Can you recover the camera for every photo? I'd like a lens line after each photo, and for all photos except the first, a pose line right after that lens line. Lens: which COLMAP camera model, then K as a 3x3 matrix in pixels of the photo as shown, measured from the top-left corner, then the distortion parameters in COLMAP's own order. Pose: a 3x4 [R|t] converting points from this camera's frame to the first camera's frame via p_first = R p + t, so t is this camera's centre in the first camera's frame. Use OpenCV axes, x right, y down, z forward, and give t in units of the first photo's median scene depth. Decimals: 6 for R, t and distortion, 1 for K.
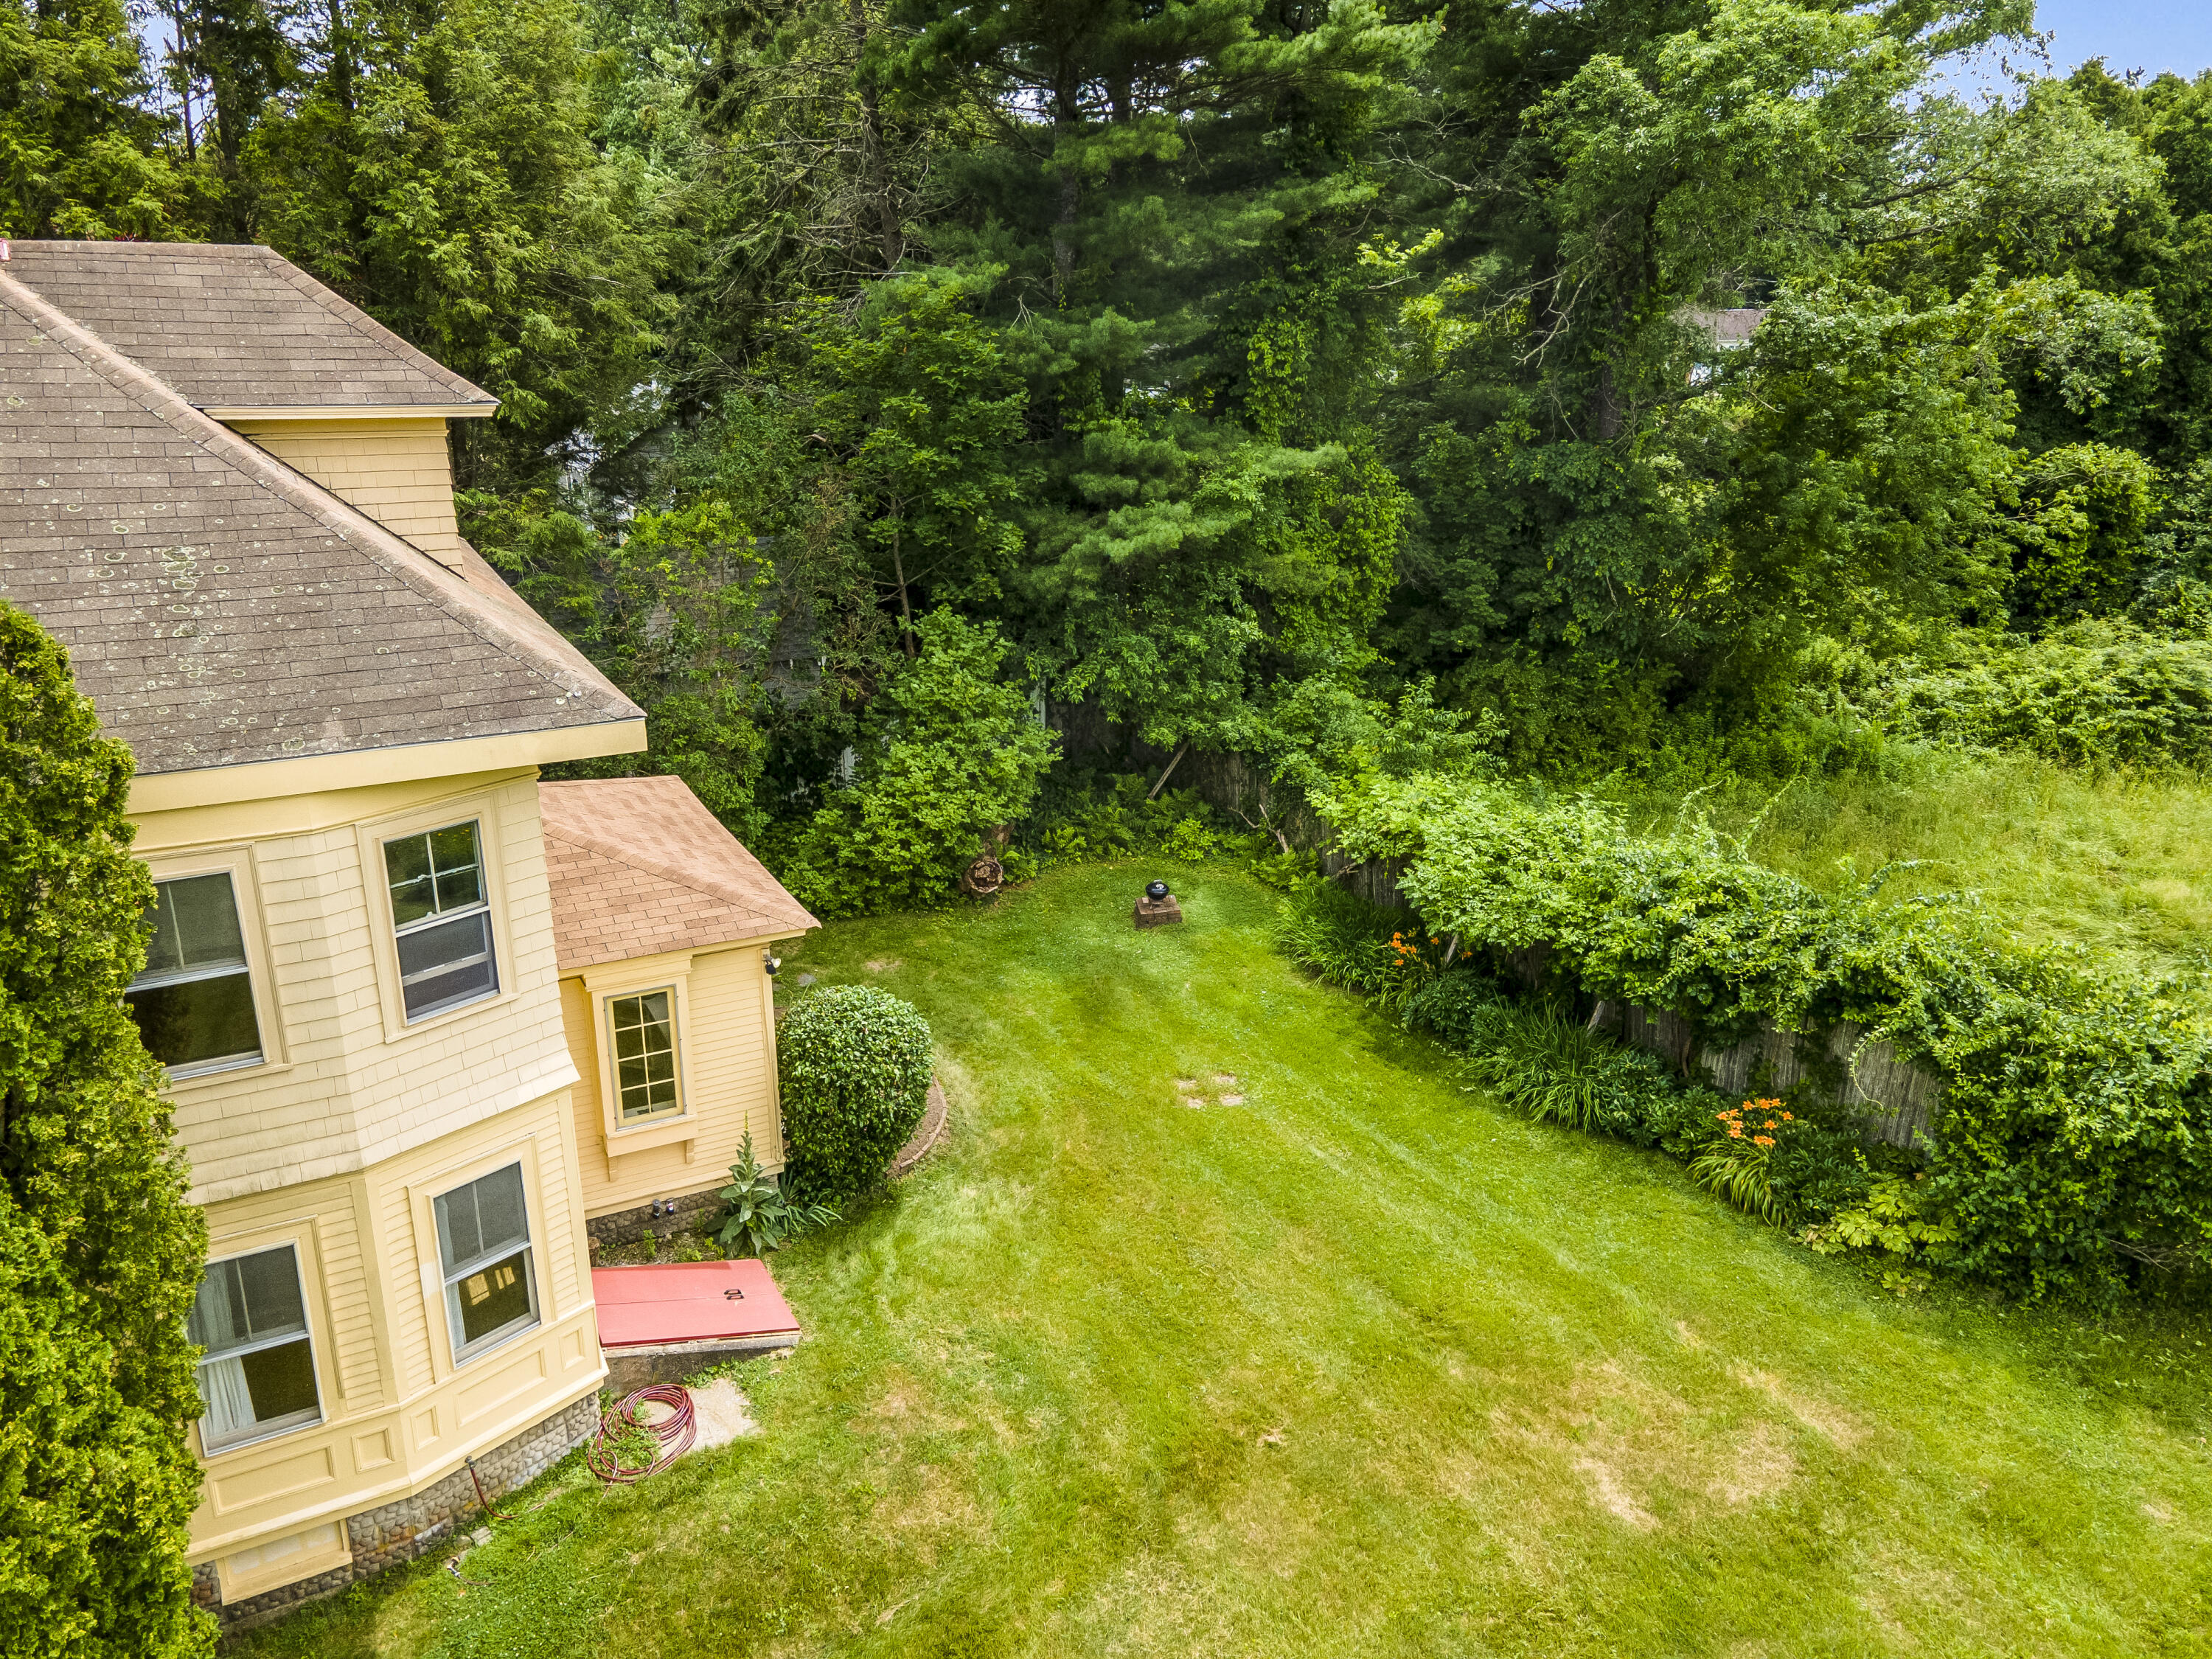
lens RADIAL K [[1579.2, 0, 1106.0], [0, 1579.2, 829.5], [0, 0, 1]] dist [0.052007, 0.000855]
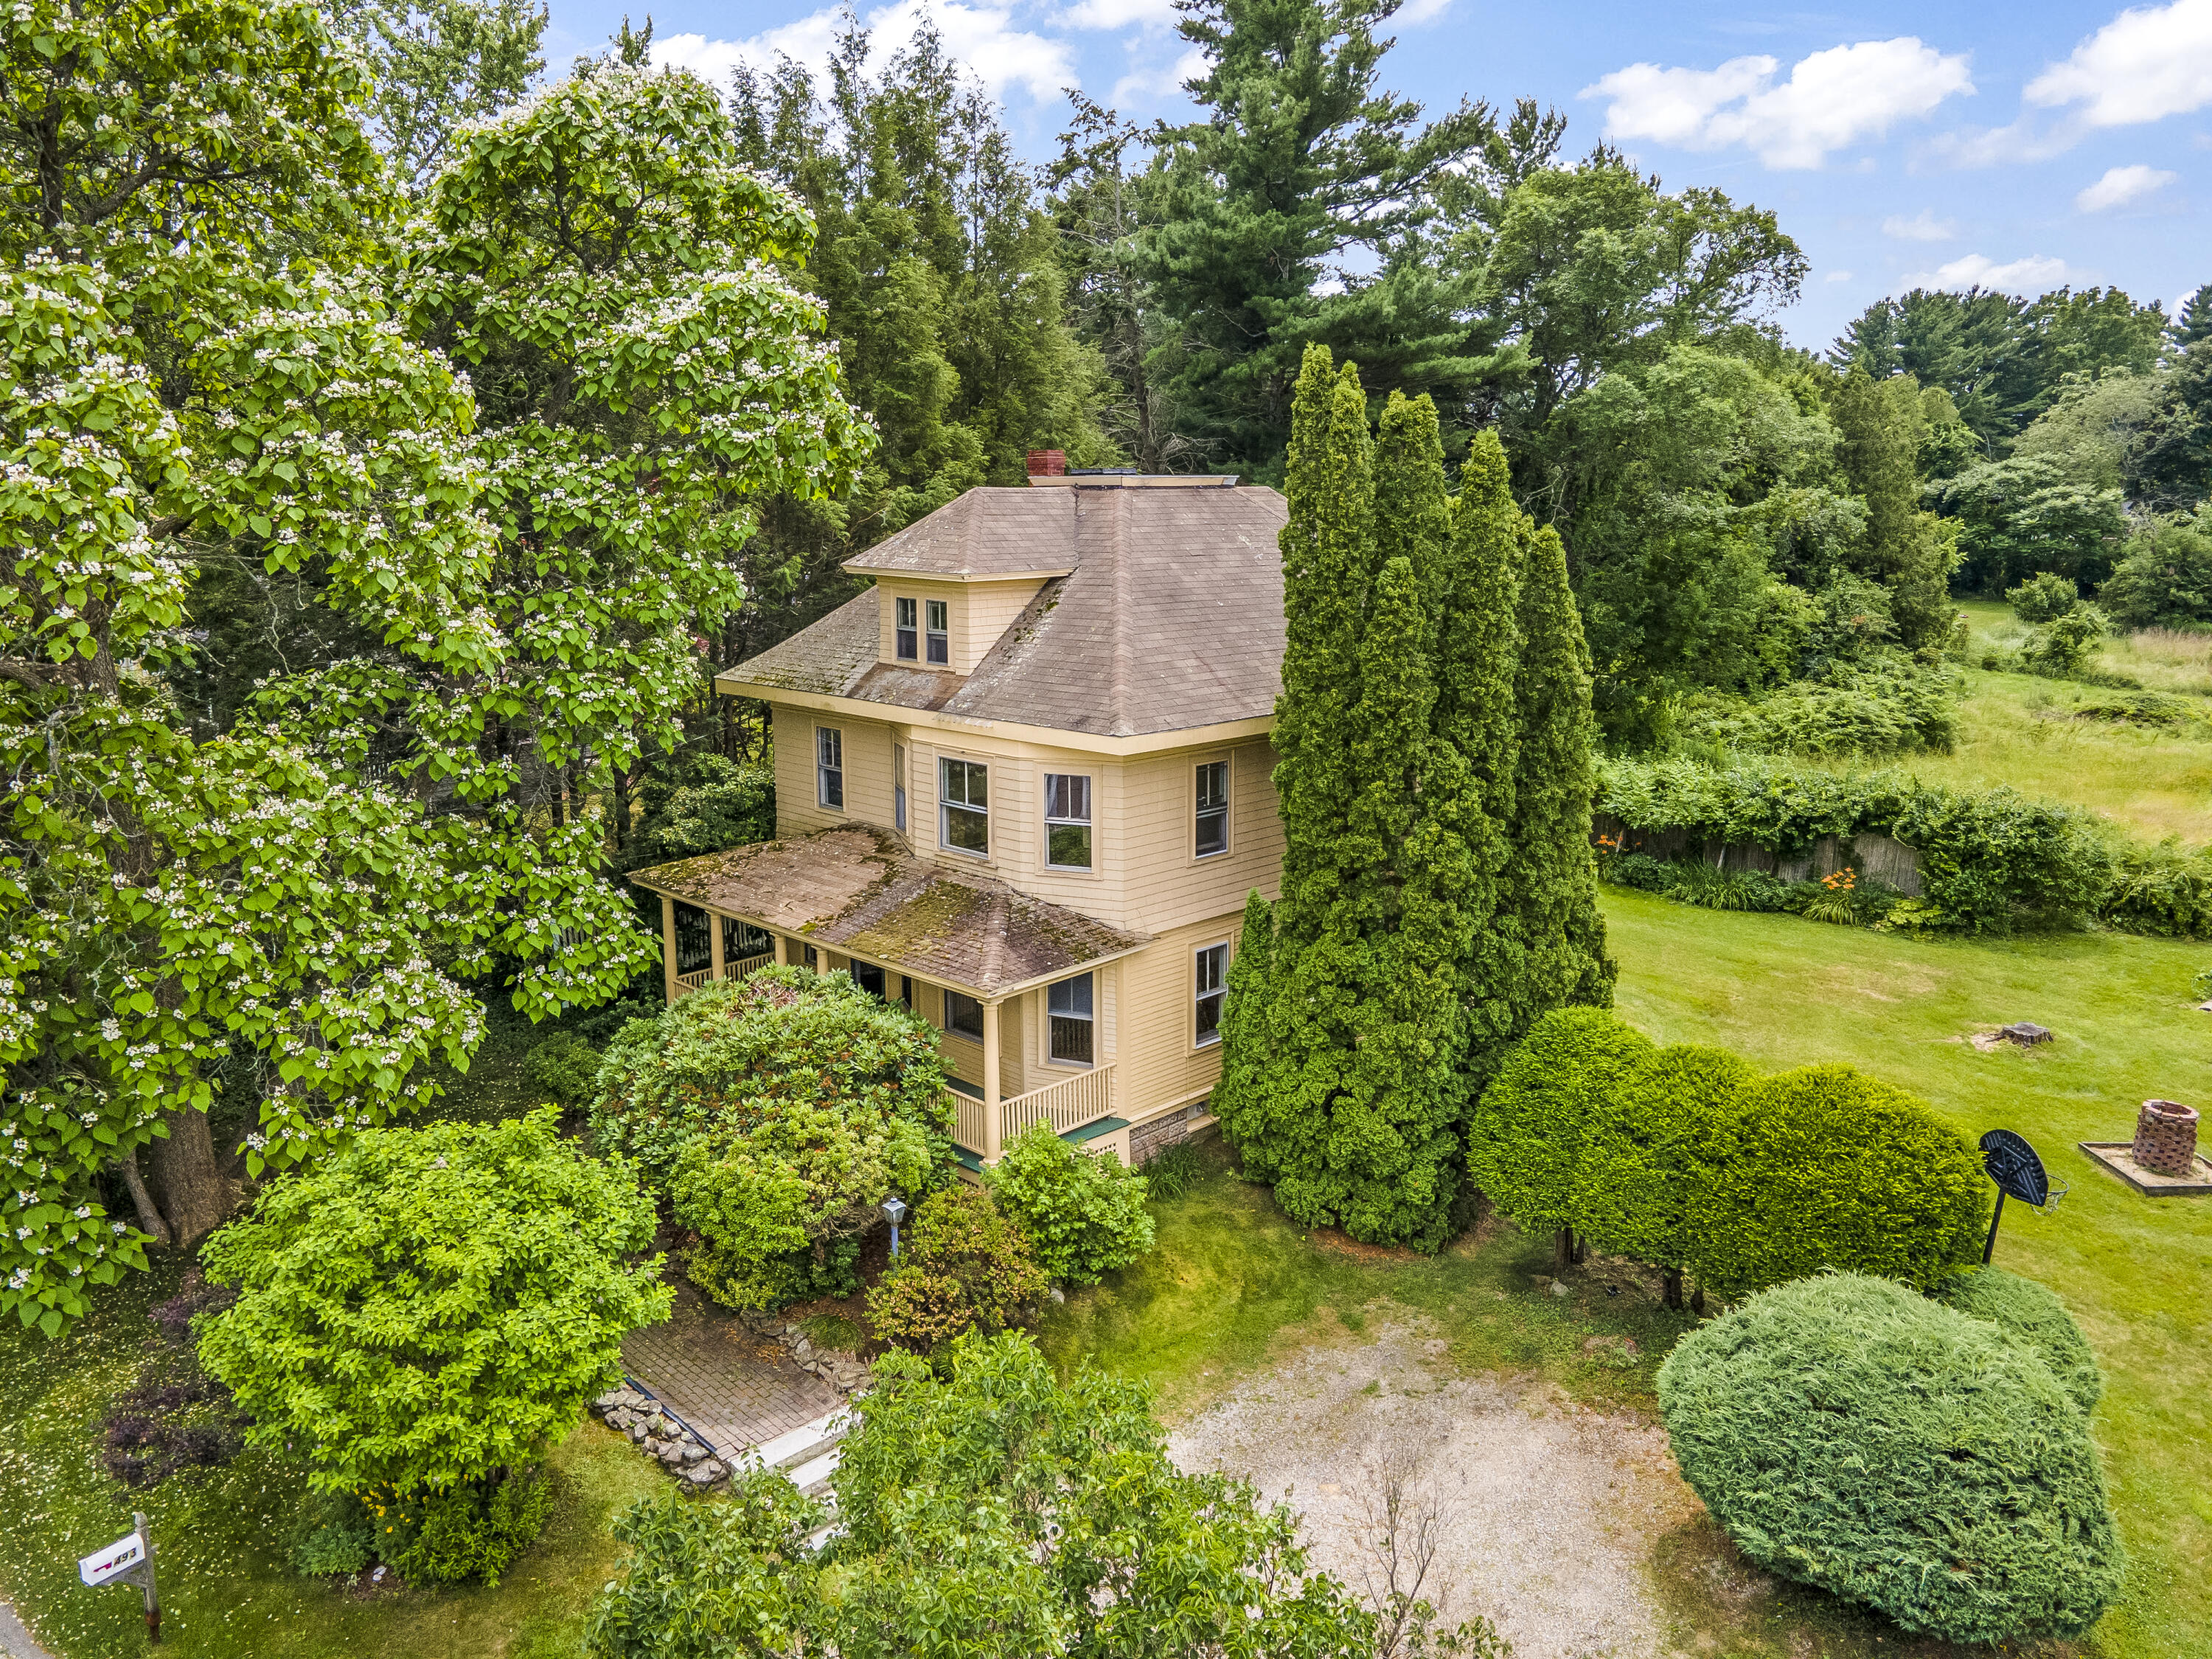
lens RADIAL K [[1598.5, 0, 1106.0], [0, 1598.5, 829.5], [0, 0, 1]] dist [0.043976, 0.003338]
pose [[0.957737, -0.063810, 0.280478, -1.083082], [0.094723, 0.990661, -0.098068, 0.228395], [-0.271601, 0.120491, 0.954838, -0.752600]]
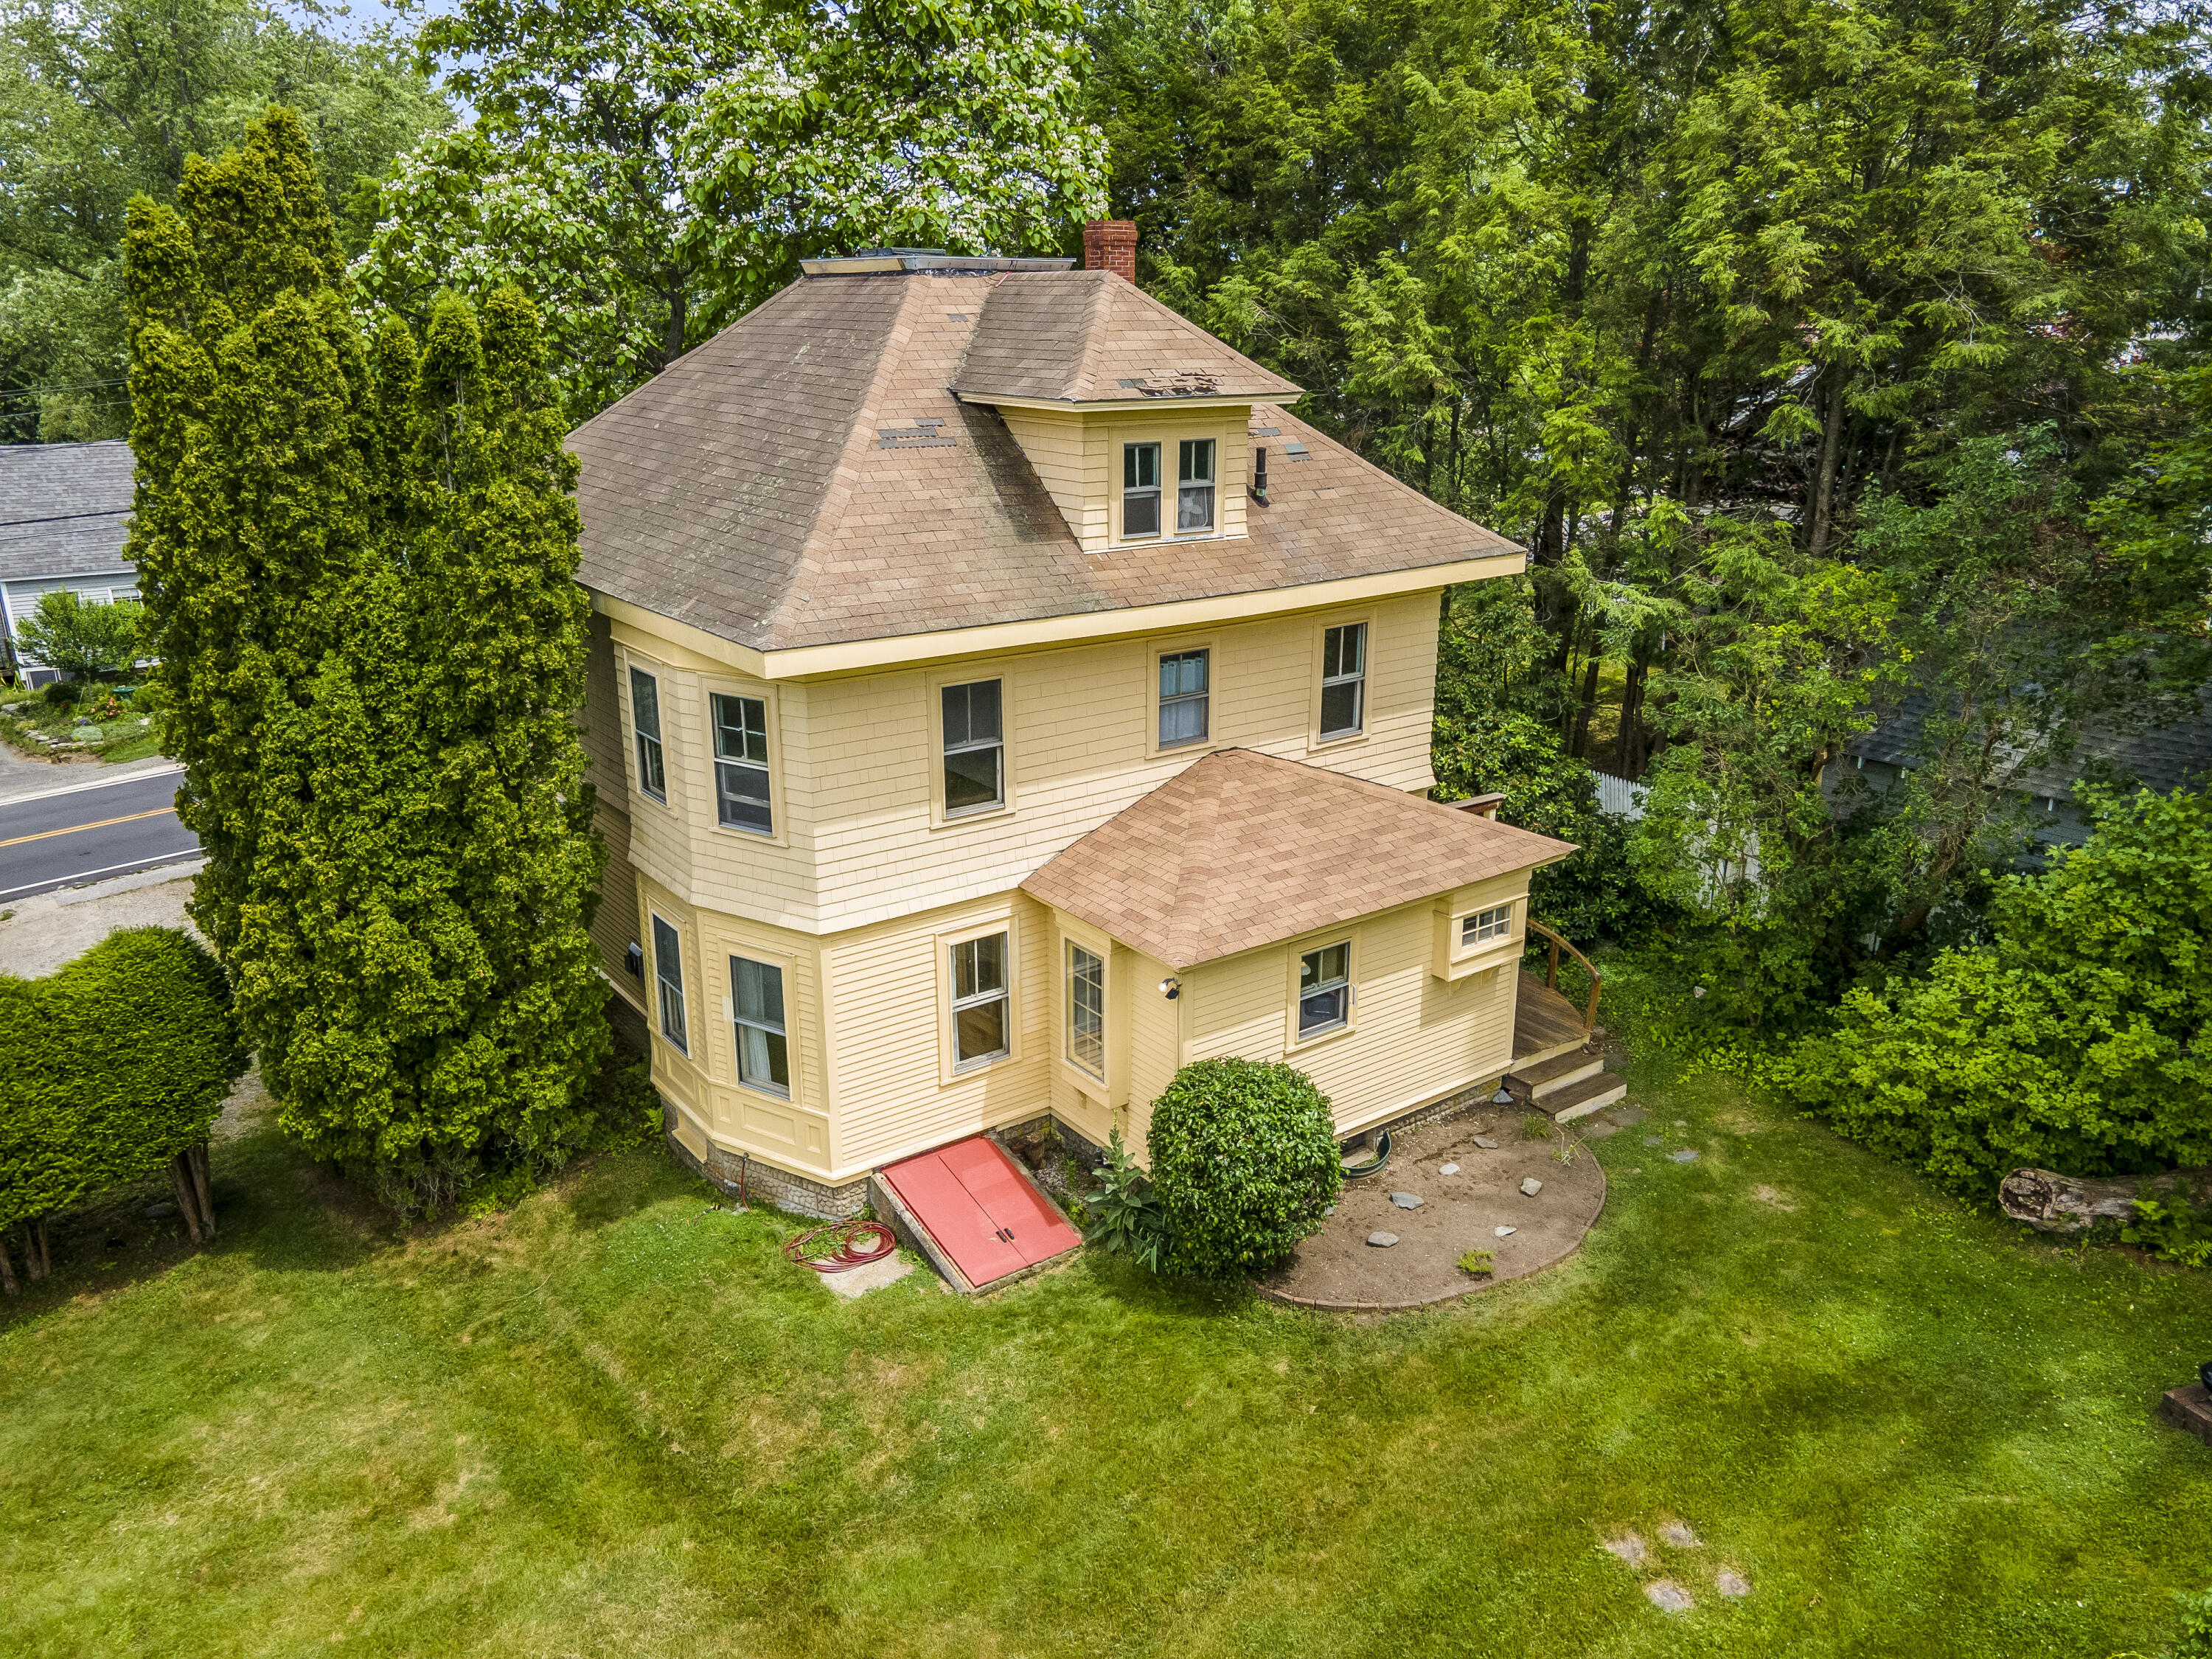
lens RADIAL K [[1598.5, 0, 1106.0], [0, 1598.5, 829.5], [0, 0, 1]] dist [0.043976, 0.003338]
pose [[0.147843, 0.302470, -0.941623, 0.583796], [-0.304205, 0.919837, 0.247709, -0.202717], [0.941064, 0.249825, 0.228004, 0.615854]]
